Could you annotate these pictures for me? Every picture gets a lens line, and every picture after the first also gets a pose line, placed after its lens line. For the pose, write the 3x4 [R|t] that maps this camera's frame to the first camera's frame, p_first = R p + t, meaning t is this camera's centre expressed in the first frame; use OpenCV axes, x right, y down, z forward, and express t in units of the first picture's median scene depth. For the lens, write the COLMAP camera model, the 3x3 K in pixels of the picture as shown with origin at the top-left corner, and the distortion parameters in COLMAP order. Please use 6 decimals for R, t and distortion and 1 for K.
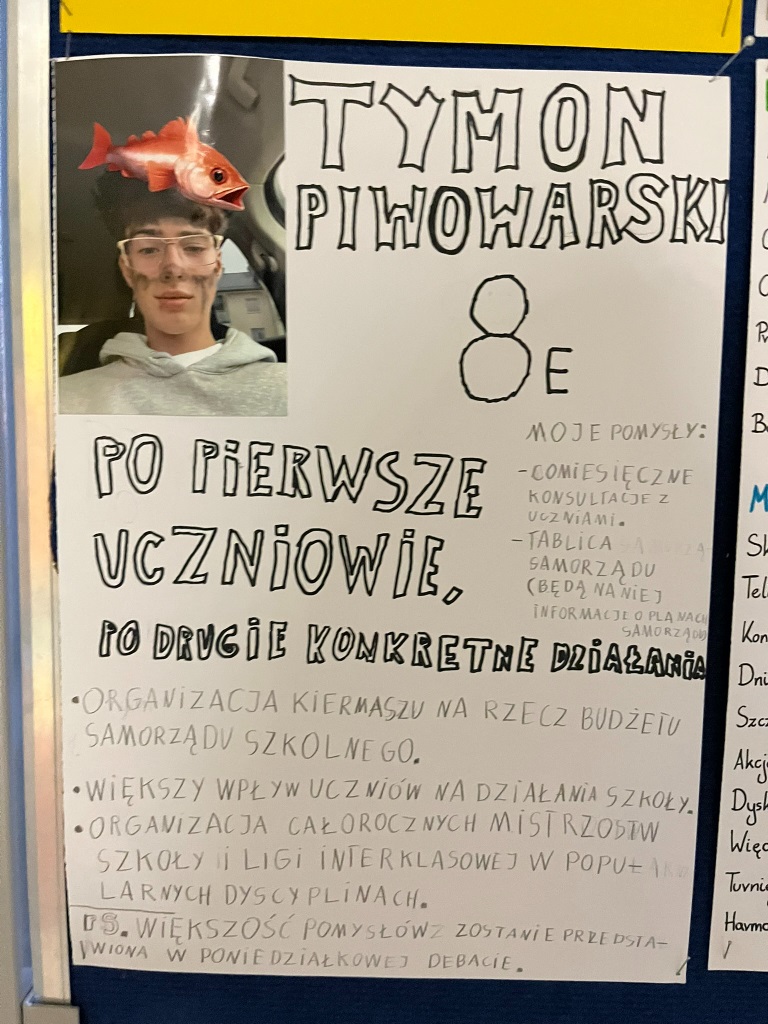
lens RADIAL K [[781.0, 0, 384.1], [0, 781.0, 508.3], [0, 0, 1]] dist [0.058032, -0.082441]
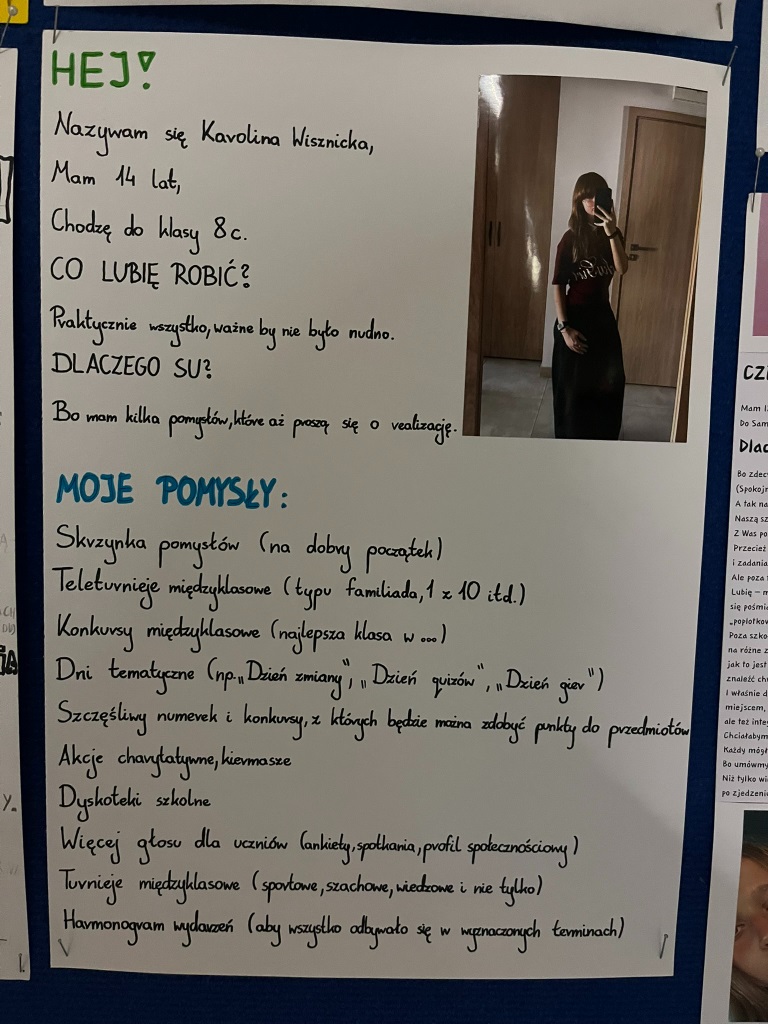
lens RADIAL K [[781.0, 0, 348.9], [0, 781.0, 488.3], [0, 0, 1]] dist [0.058032, -0.082441]
pose [[0.999329, 0.006026, 0.036139, 0.774648], [-0.006693, 0.999809, 0.018364, -0.032213], [-0.036022, -0.018593, 0.999178, 0.019344]]
